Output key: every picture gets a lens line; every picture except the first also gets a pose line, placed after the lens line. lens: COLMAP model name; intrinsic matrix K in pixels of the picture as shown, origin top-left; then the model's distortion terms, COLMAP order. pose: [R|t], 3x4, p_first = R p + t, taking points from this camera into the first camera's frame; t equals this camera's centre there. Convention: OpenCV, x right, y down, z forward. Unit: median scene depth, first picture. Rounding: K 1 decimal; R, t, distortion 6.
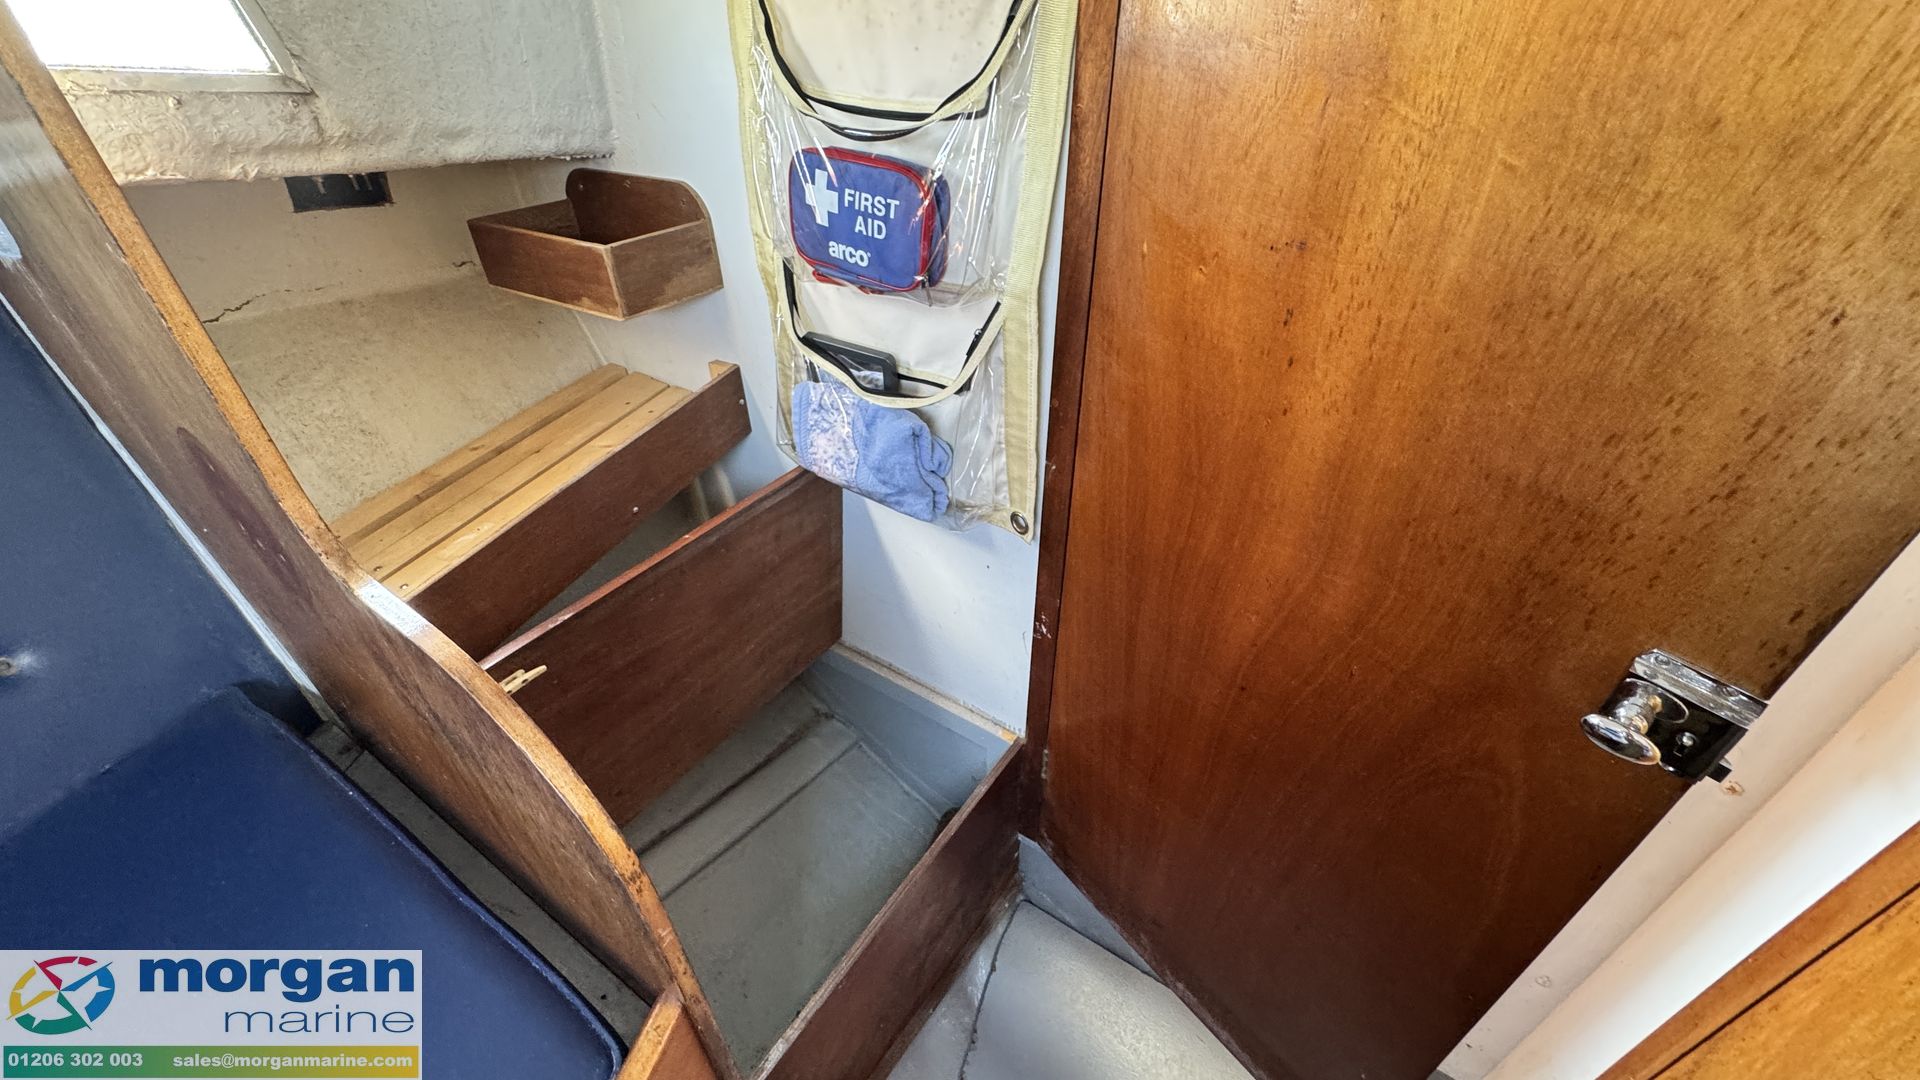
lens RADIAL K [[769.2, 0, 960.5], [0, 769.2, 538.3], [0, 0, 1]] dist [-0.004861, 0.000750]
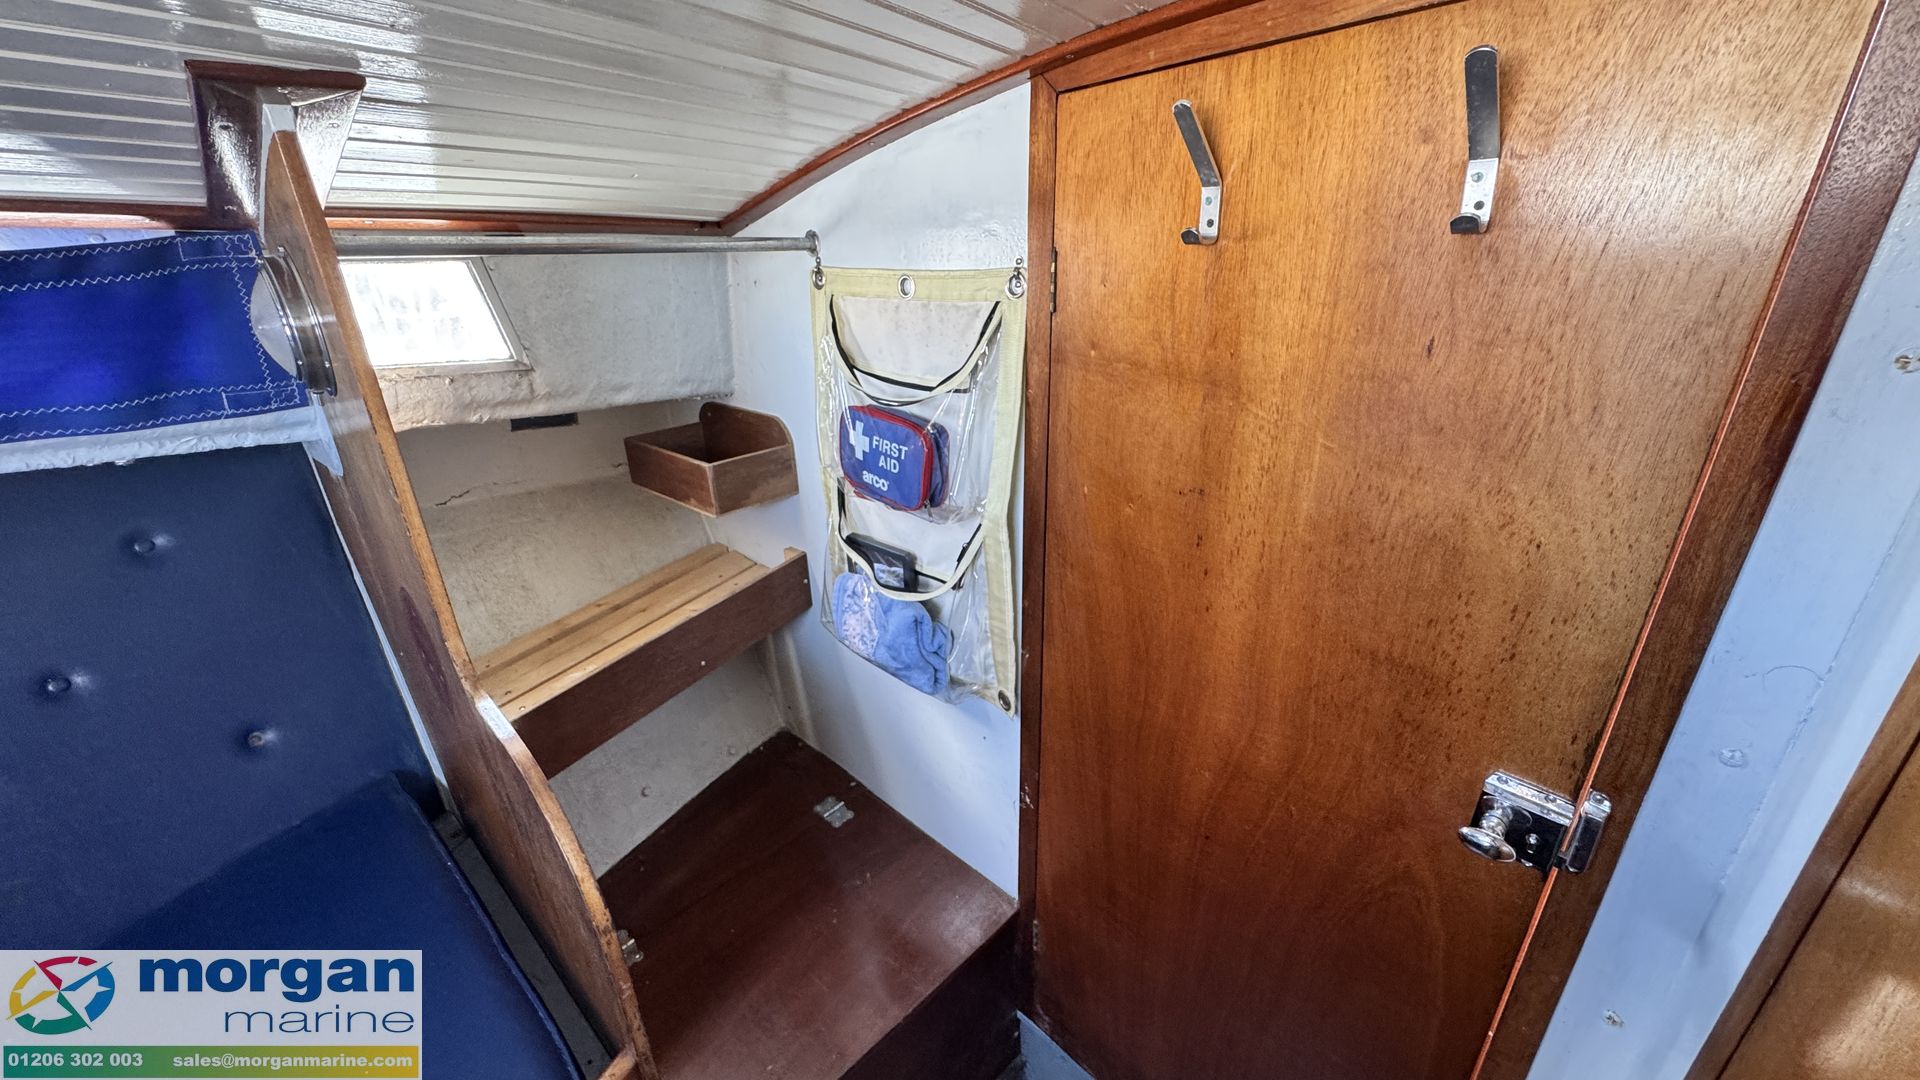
lens RADIAL K [[769.2, 0, 960.5], [0, 769.2, 538.3], [0, 0, 1]] dist [-0.004861, 0.000750]
pose [[0.984700, 0.052442, -0.166178, 0.210634], [-0.087662, 0.973262, -0.212312, -0.007047], [0.150601, 0.223631, 0.962969, -0.211830]]
